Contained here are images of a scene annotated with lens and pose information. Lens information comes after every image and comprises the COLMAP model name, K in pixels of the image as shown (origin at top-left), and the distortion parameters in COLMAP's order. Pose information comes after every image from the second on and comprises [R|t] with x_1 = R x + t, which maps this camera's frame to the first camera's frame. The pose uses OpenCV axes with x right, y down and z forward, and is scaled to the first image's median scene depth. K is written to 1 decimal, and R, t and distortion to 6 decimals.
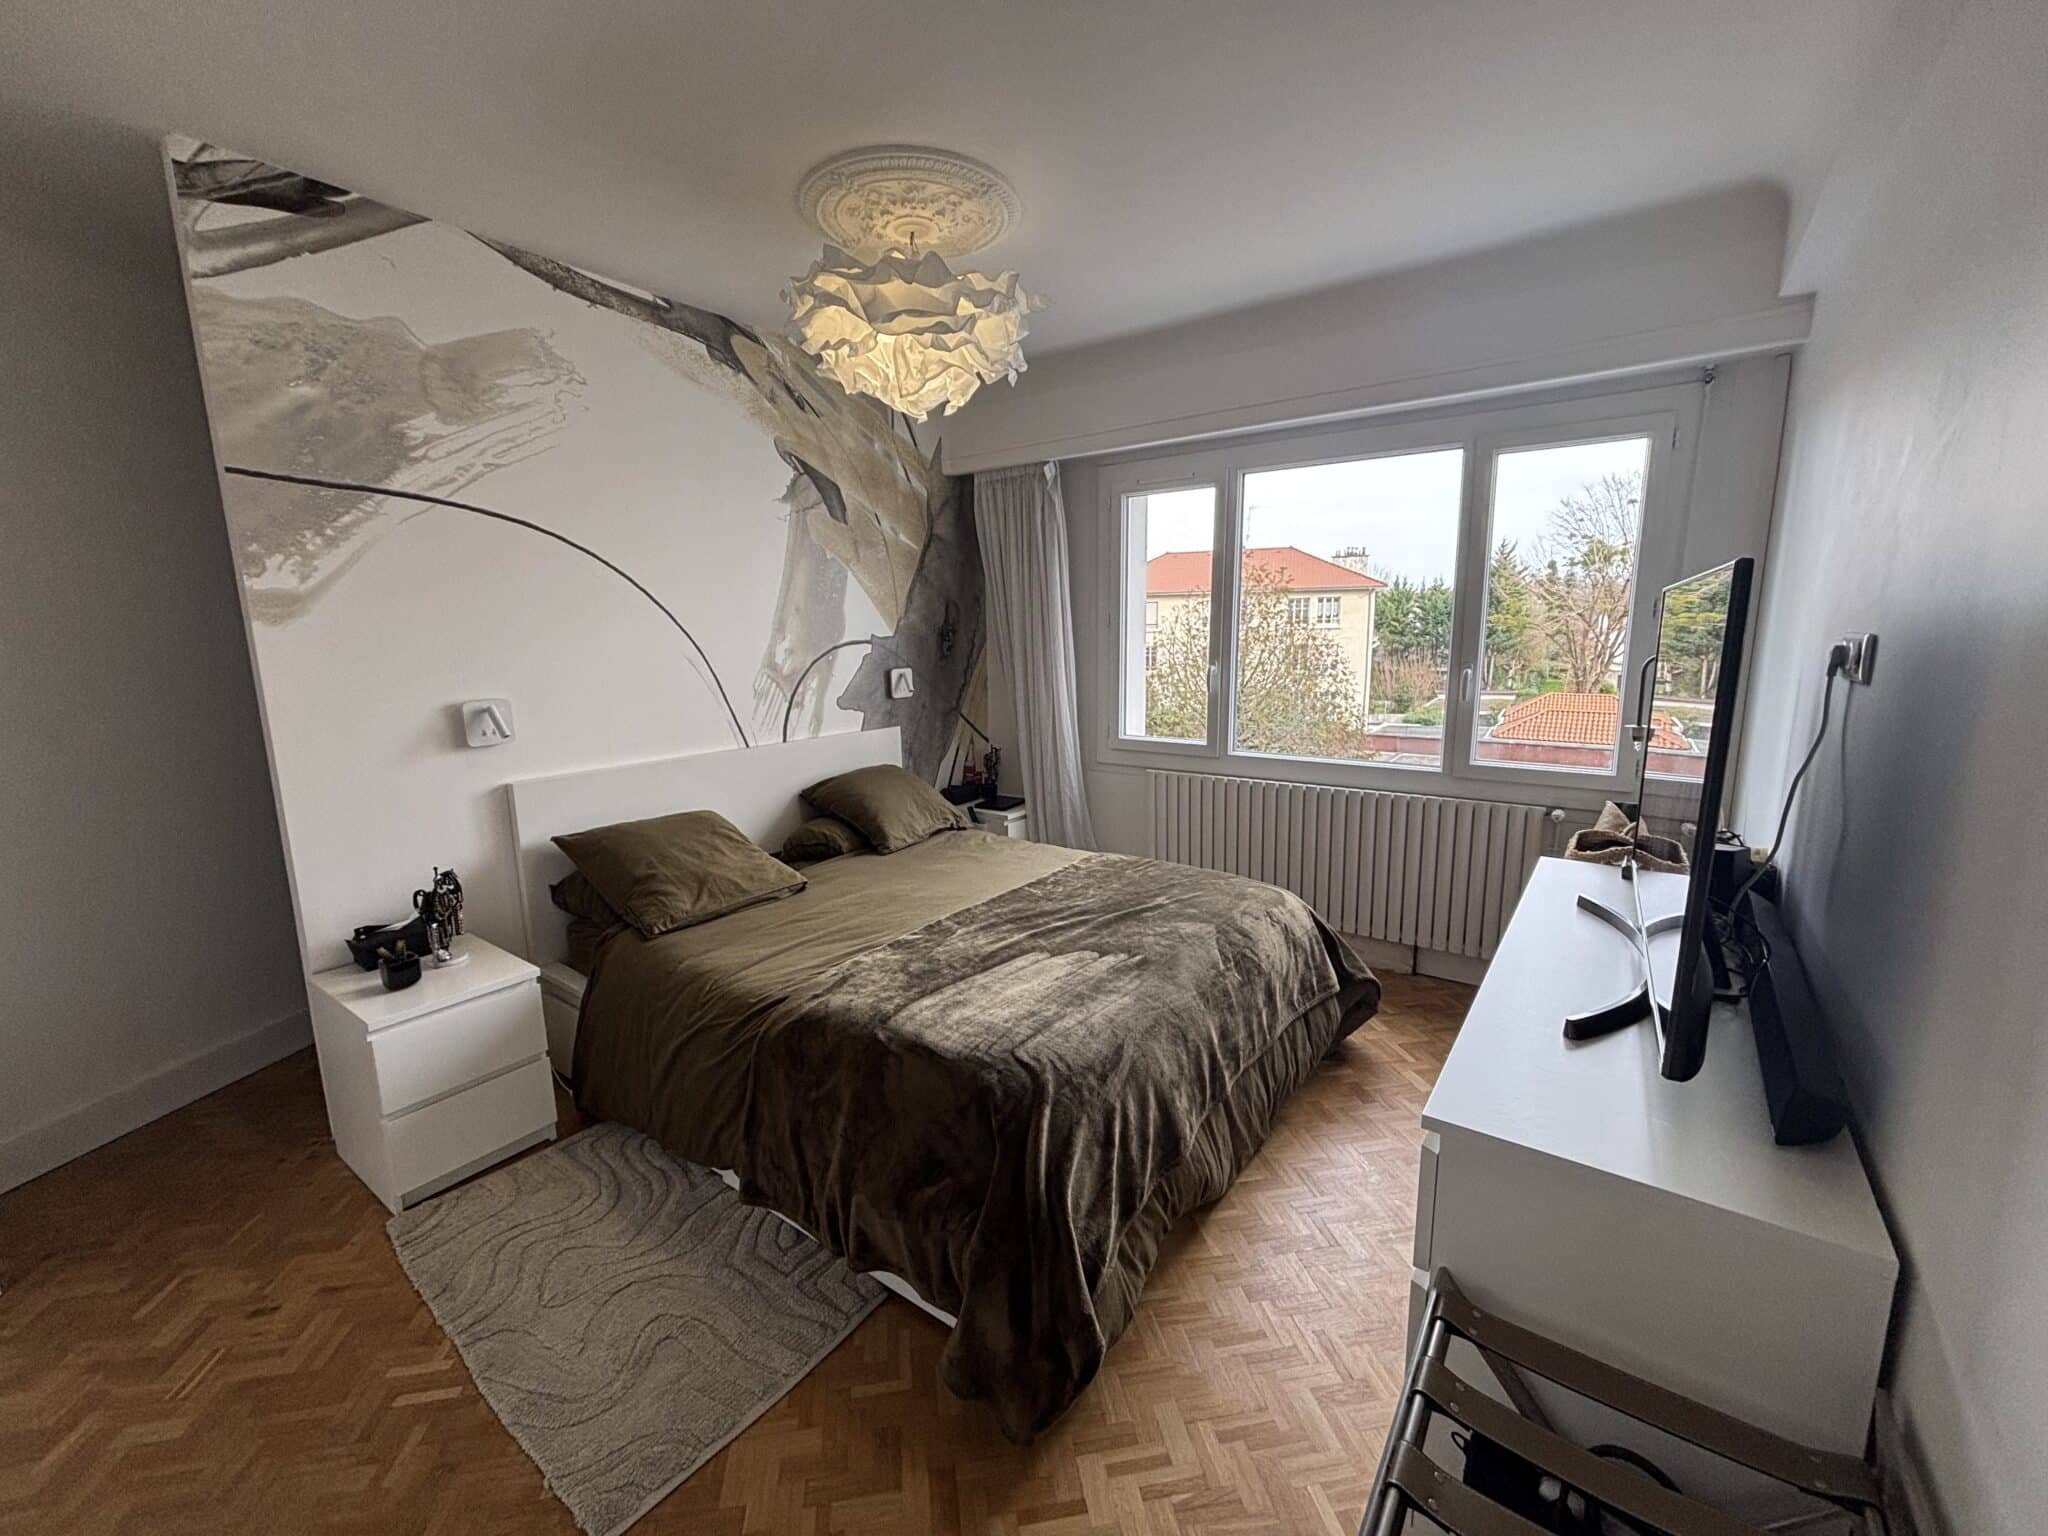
lens RADIAL K [[823.4, 0, 1024.9], [0, 823.4, 778.9], [0, 0, 1]] dist [-0.006190, 0.003493]
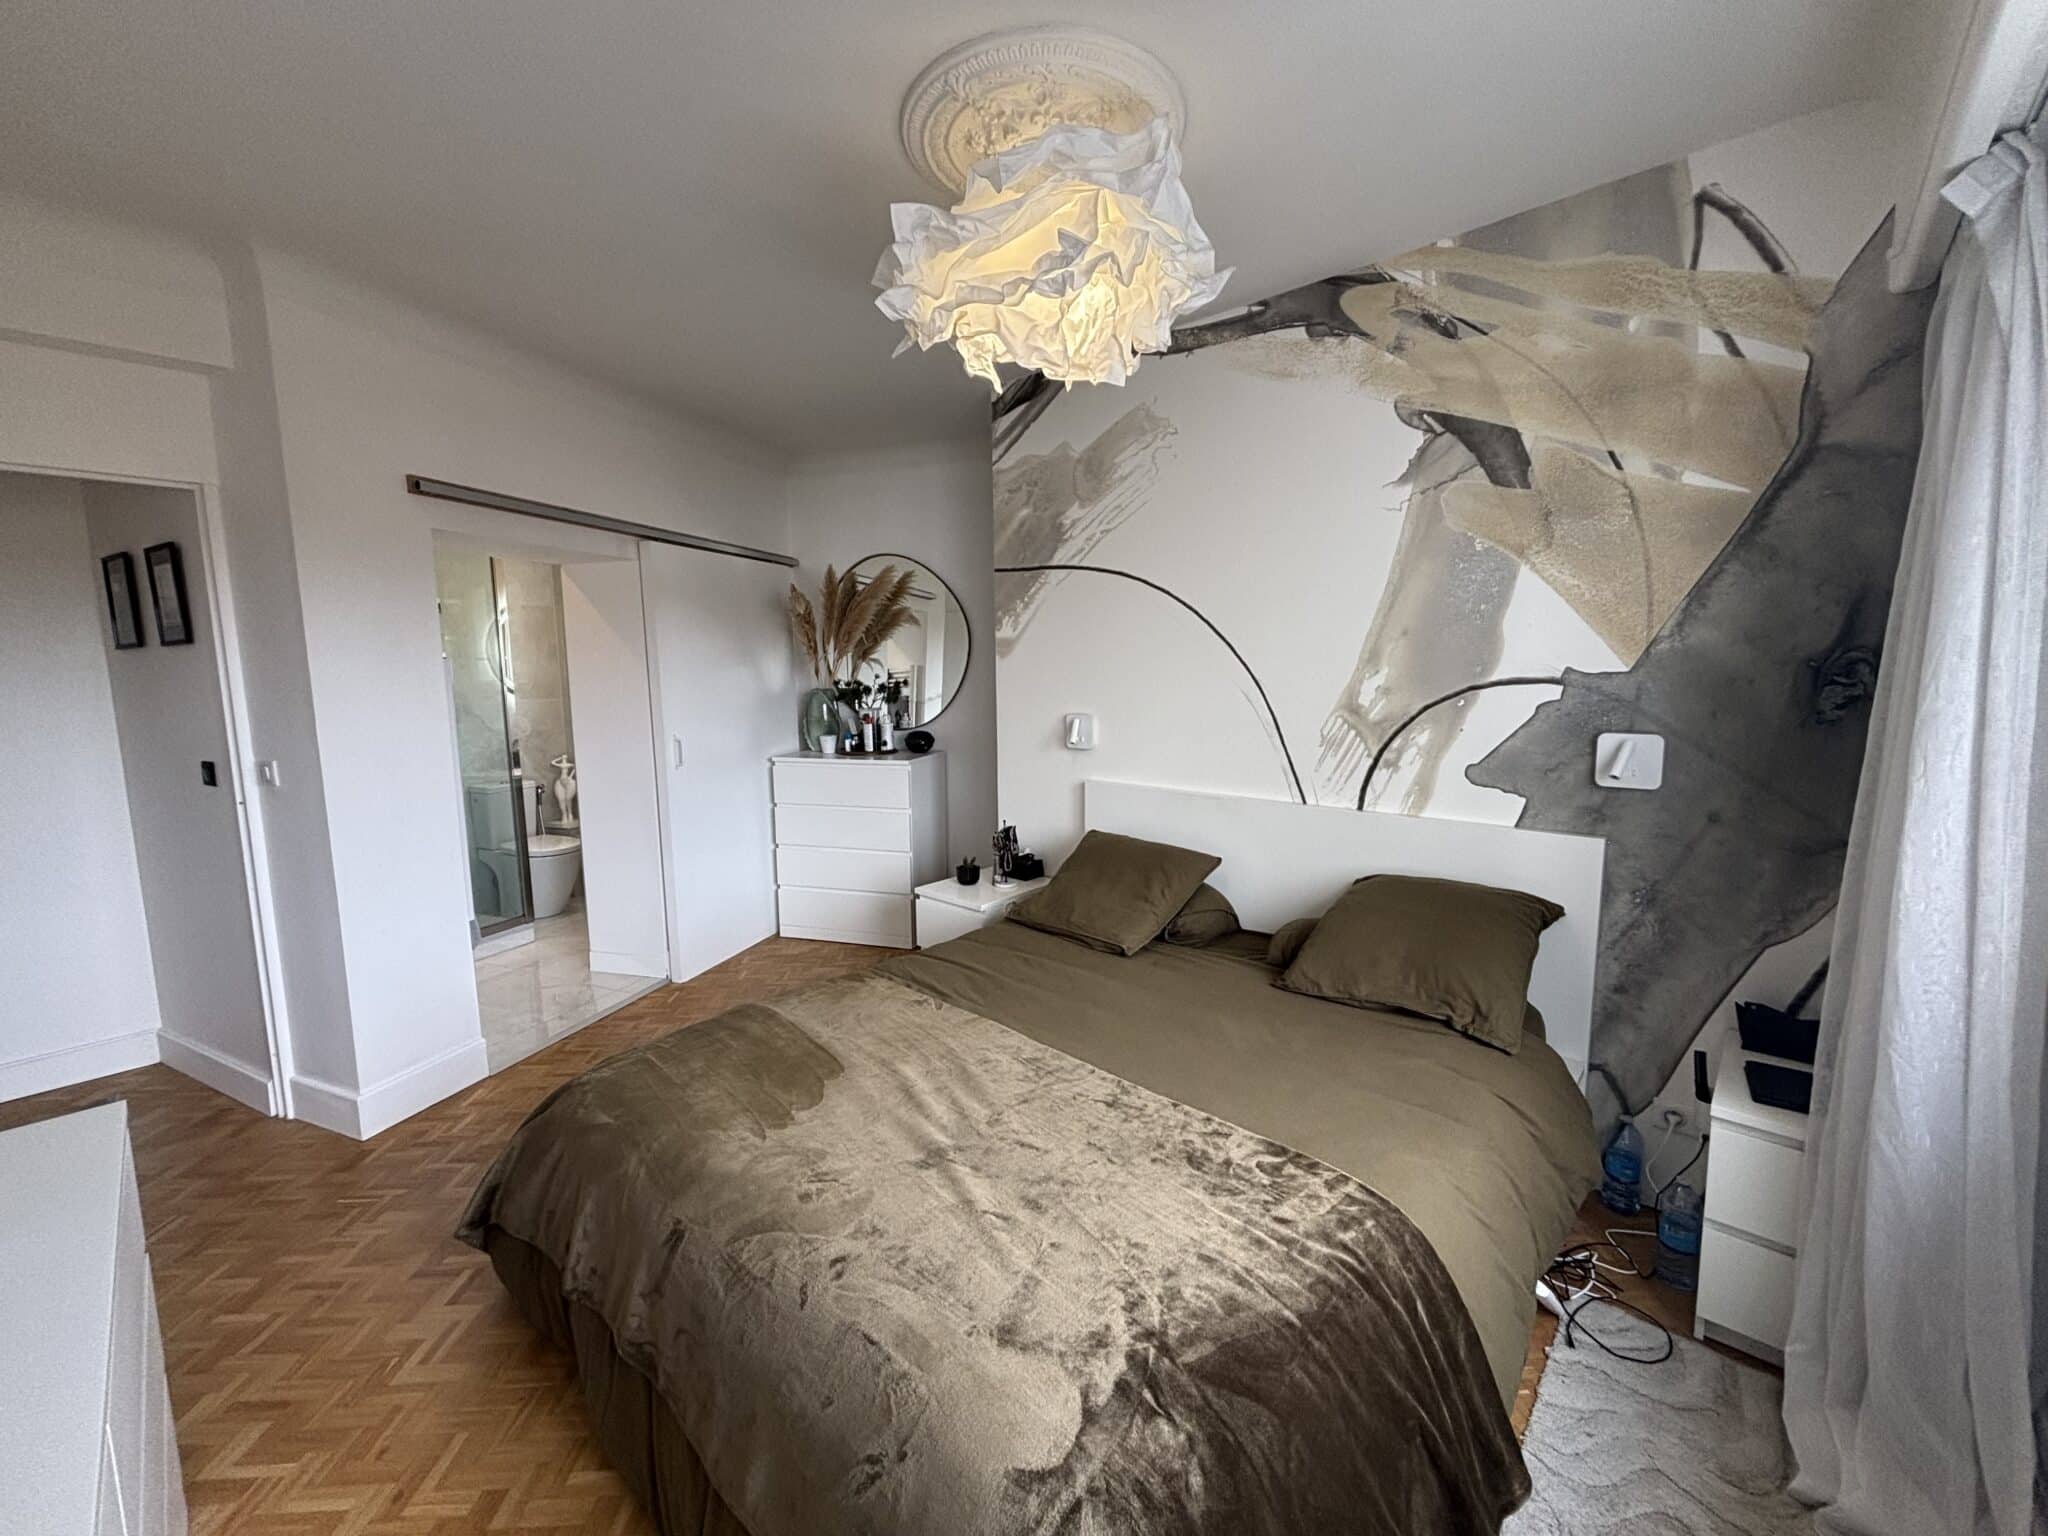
lens RADIAL K [[823.4, 0, 1026.8], [0, 823.4, 761.9], [0, 0, 1]] dist [-0.006190, 0.003493]
pose [[-0.101283, 0.136067, -0.985509, 0.468777], [-0.161242, 0.975260, 0.151223, -0.151978], [0.981704, 0.174221, -0.076837, 0.756387]]
